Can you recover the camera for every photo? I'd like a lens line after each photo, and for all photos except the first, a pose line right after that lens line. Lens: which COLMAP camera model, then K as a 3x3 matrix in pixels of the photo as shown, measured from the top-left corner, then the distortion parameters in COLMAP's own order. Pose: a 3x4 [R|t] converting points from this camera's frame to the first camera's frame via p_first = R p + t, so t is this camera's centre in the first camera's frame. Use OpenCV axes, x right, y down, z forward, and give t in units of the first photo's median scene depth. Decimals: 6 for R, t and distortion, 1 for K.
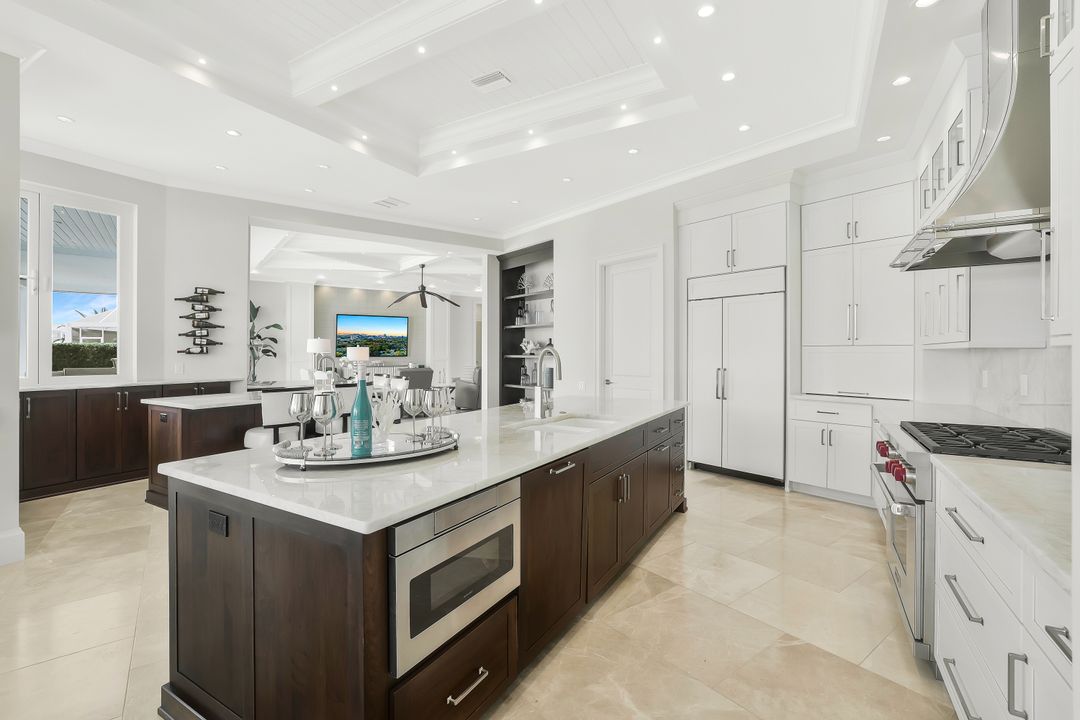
lens RADIAL K [[492.7, 0, 514.0], [0, 492.7, 349.1], [0, 0, 1]] dist [-0.000896, 0.019131]
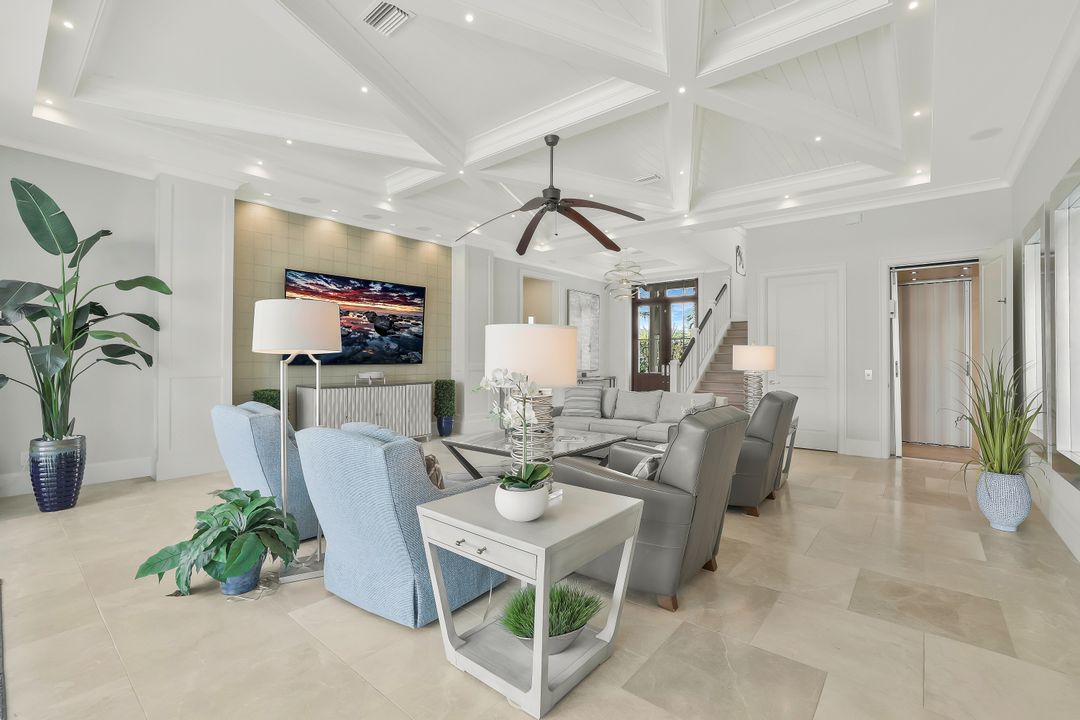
lens RADIAL K [[482.8, 0, 534.5], [0, 482.8, 352.3], [0, 0, 1]] dist [-0.000619, 0.000284]
pose [[0.969291, 0.005312, 0.245861, -0.620917], [-0.003551, 0.999965, -0.007607, 0.019030], [-0.245893, 0.006500, 0.969275, 1.299329]]
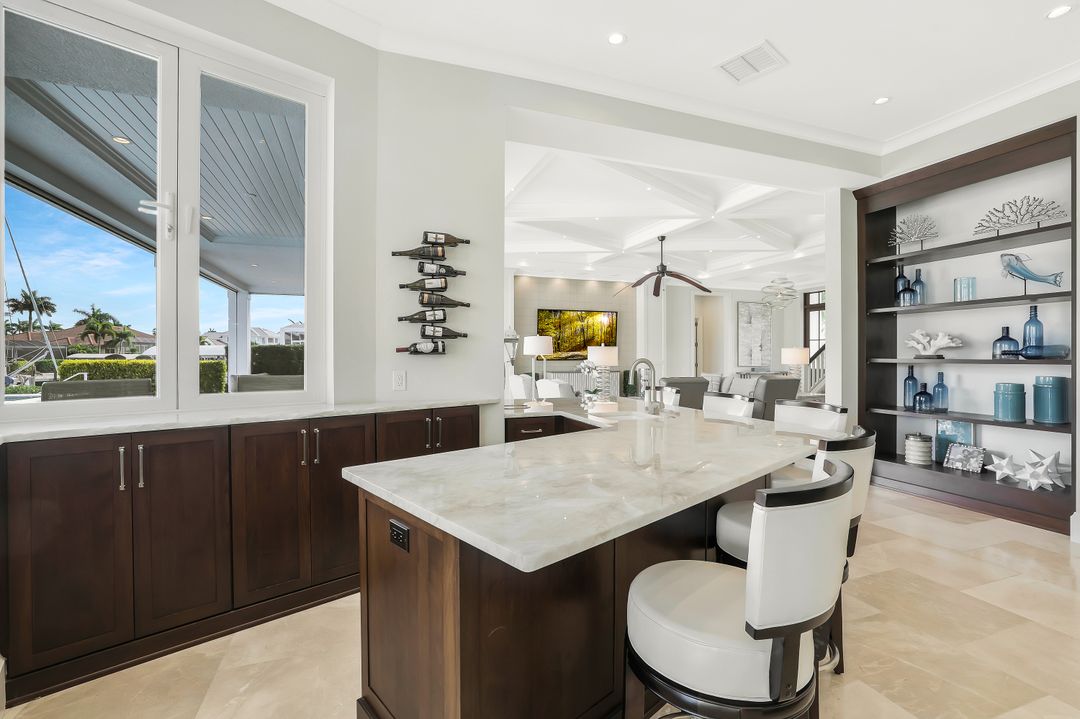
lens RADIAL K [[482.8, 0, 534.5], [0, 482.8, 351.8], [0, 0, 1]] dist [-0.000619, 0.000284]
pose [[0.966809, -0.000912, -0.255500, -0.388980], [0.000678, 0.999999, -0.001003, 0.007637], [0.255501, 0.000797, 0.966808, 0.513283]]
